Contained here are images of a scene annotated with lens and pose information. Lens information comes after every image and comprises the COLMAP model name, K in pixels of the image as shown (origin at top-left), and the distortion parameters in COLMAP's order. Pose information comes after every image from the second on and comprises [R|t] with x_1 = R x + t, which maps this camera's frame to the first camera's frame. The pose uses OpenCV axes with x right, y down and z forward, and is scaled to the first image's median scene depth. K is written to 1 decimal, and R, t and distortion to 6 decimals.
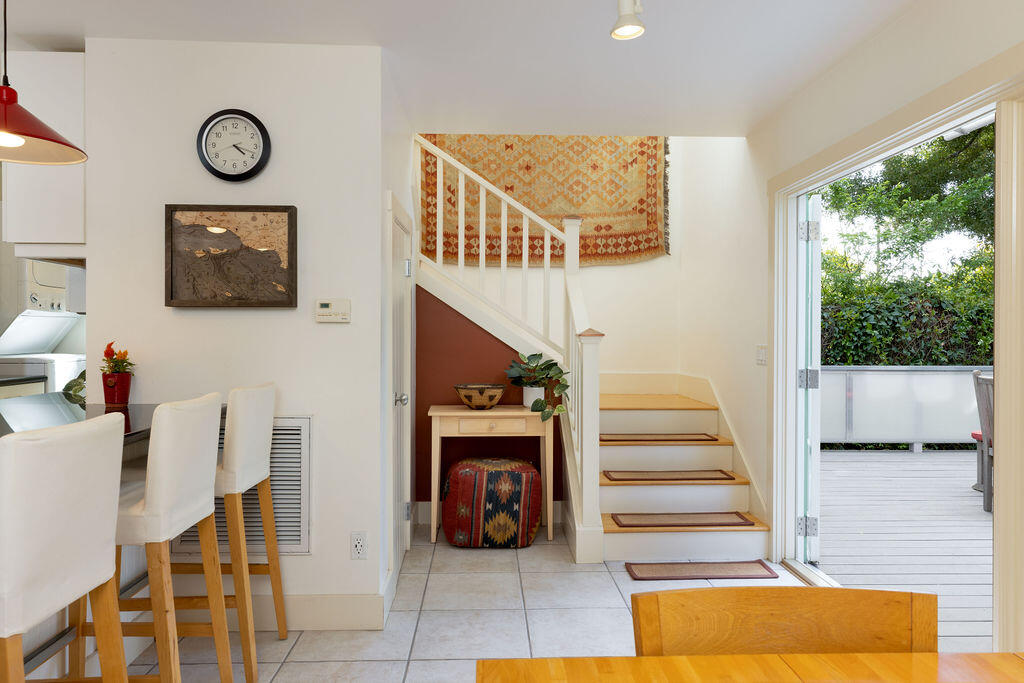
lens RADIAL K [[699.1, 0, 512.7], [0, 699.1, 335.2], [0, 0, 1]] dist [0.040131, -0.006630]
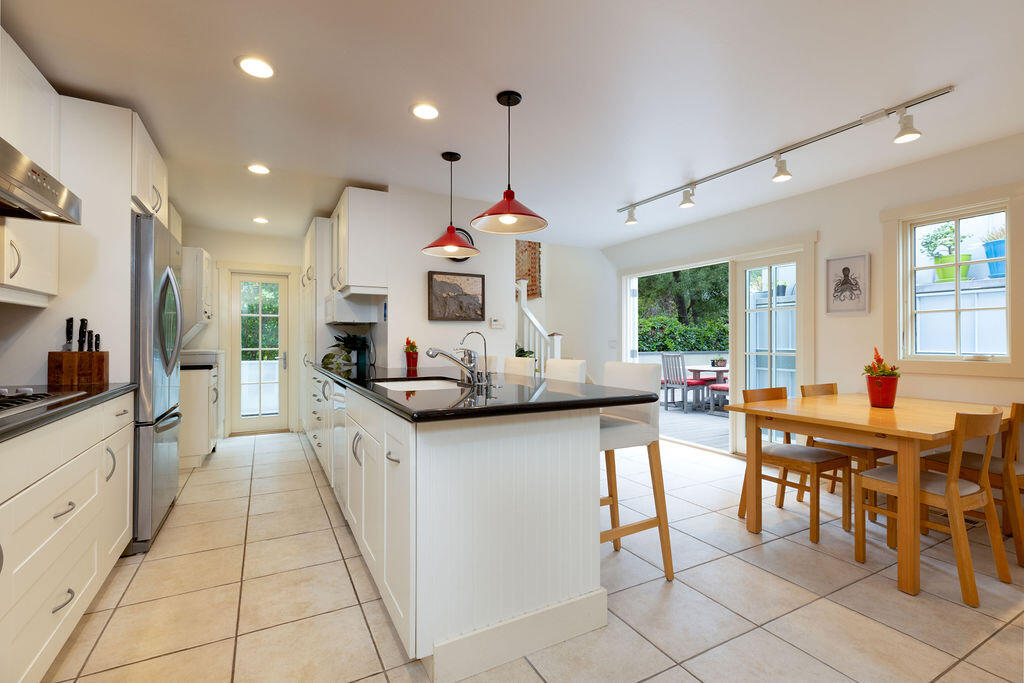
lens RADIAL K [[464.1, 0, 507.6], [0, 464.1, 336.6], [0, 0, 1]] dist [0.003216, 0.001221]
pose [[0.904938, 0.002951, 0.425533, -0.437024], [0.001230, 0.999954, -0.009550, 0.011961], [-0.425541, 0.009166, 0.904893, -0.175012]]
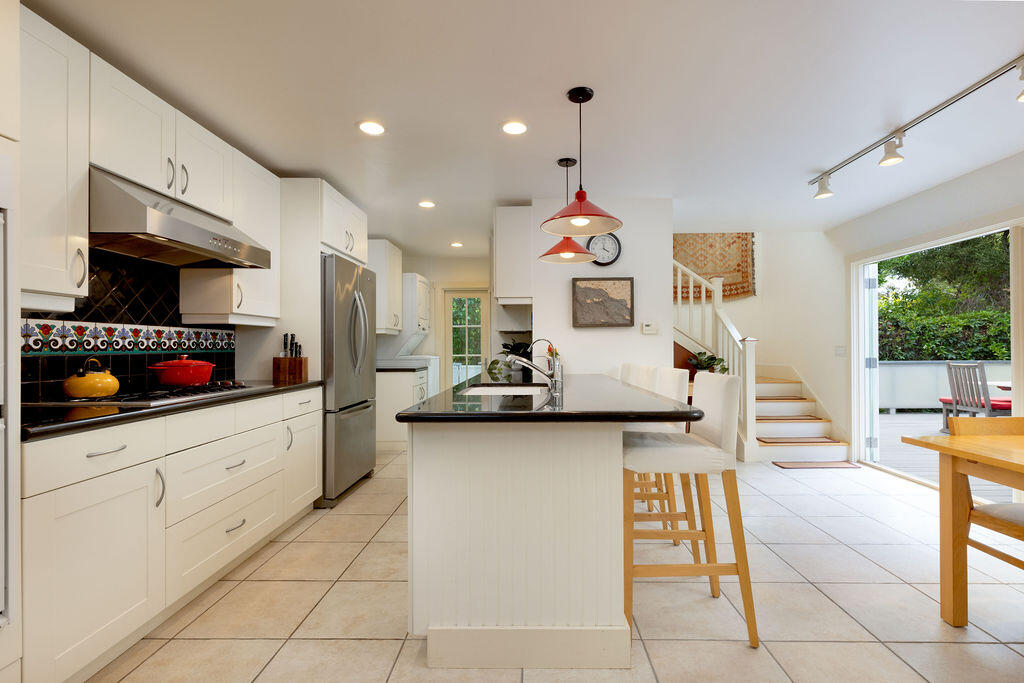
lens RADIAL K [[473.8, 0, 516.8], [0, 473.8, 343.4], [0, 0, 1]] dist [0.008552, -0.002845]
pose [[0.997315, -0.007432, -0.072851, -0.279788], [0.006686, 0.999923, -0.010486, 0.011661], [0.072923, 0.009970, 0.997288, -0.210844]]
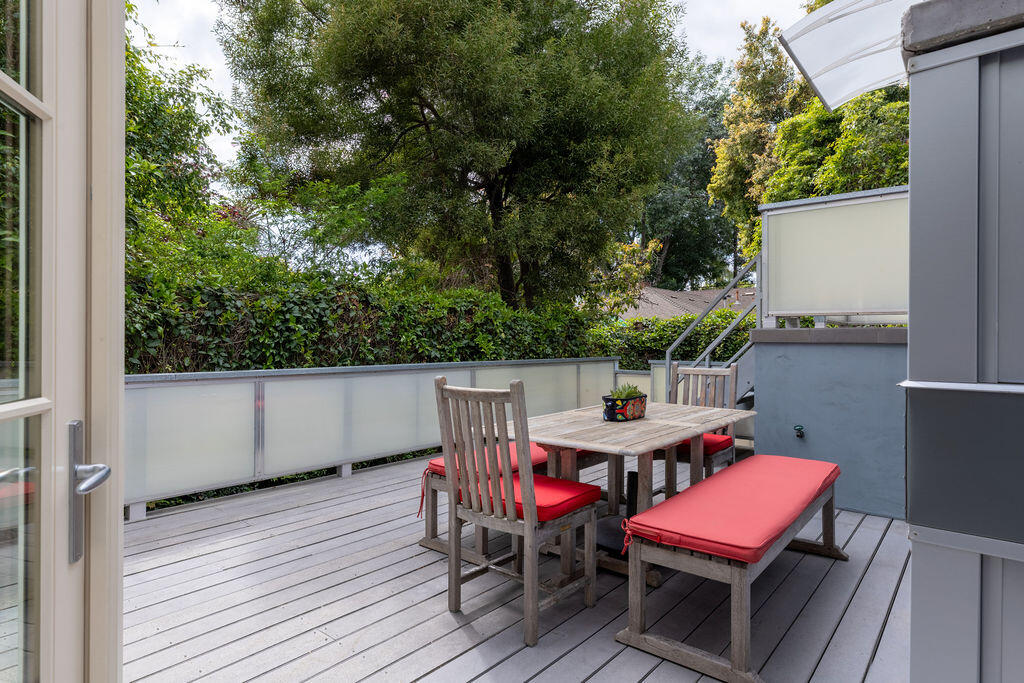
lens RADIAL K [[564.1, 0, 512.9], [0, 564.1, 343.7], [0, 0, 1]] dist [-0.003376, -0.000087]
pose [[0.686493, -0.005296, 0.727117, 0.324194], [0.001210, 0.999980, 0.006142, 0.018522], [-0.727136, -0.003337, 0.686486, 0.579166]]
